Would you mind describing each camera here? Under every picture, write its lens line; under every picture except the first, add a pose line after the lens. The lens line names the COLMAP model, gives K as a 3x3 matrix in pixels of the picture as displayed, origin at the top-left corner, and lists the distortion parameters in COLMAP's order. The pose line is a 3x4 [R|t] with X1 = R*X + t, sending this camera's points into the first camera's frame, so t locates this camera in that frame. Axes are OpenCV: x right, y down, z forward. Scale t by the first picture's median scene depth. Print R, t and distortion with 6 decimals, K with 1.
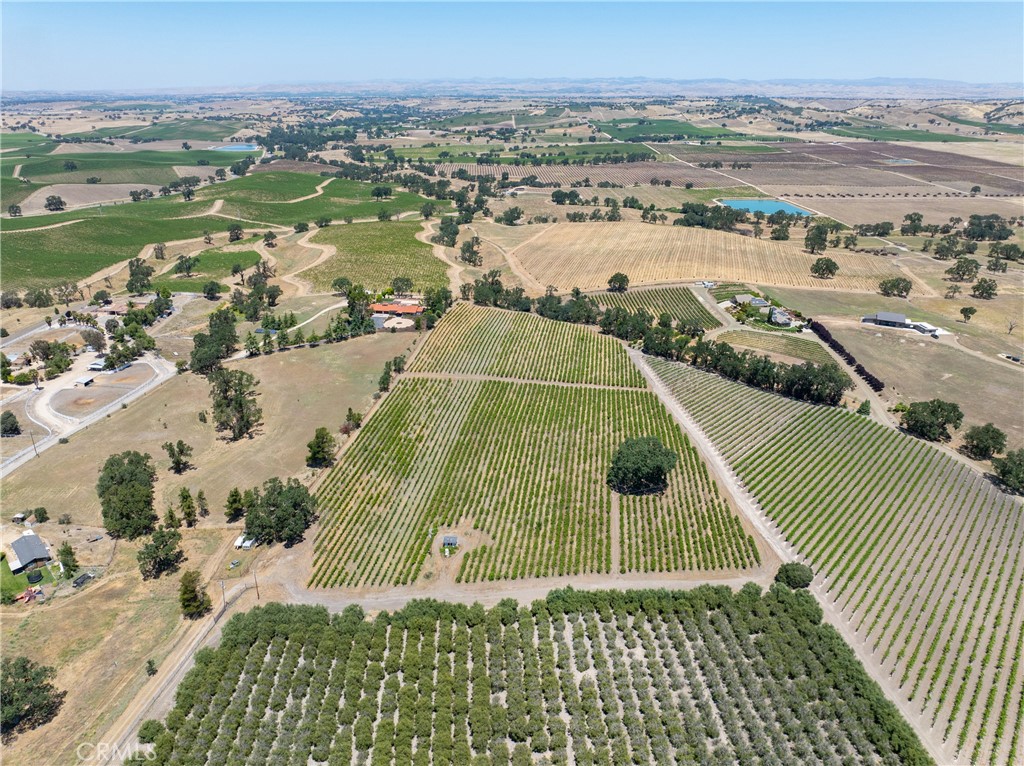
lens RADIAL K [[709.6, 0, 513.7], [0, 709.6, 393.4], [0, 0, 1]] dist [-0.035443, 0.000254]
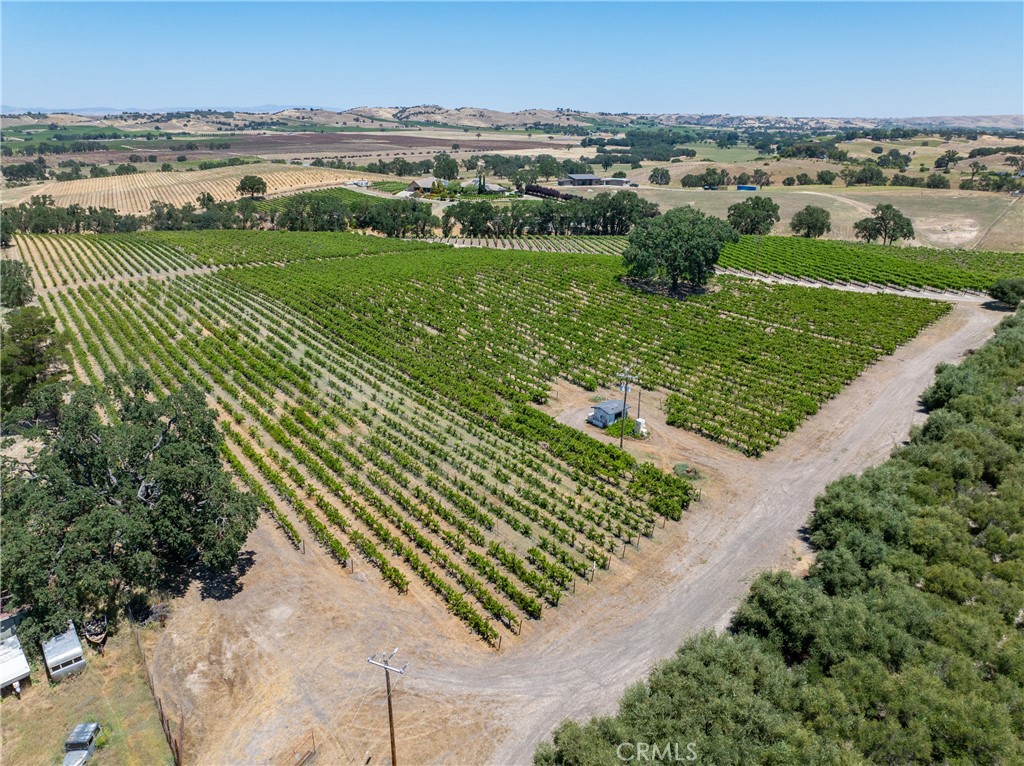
lens RADIAL K [[718.4, 0, 514.2], [0, 718.4, 379.5], [0, 0, 1]] dist [-0.055026, 0.026363]
pose [[0.723881, -0.233072, 0.649364, -0.246019], [0.269275, 0.962006, 0.045111, 0.097467], [-0.635206, 0.142203, 0.759139, 0.444597]]
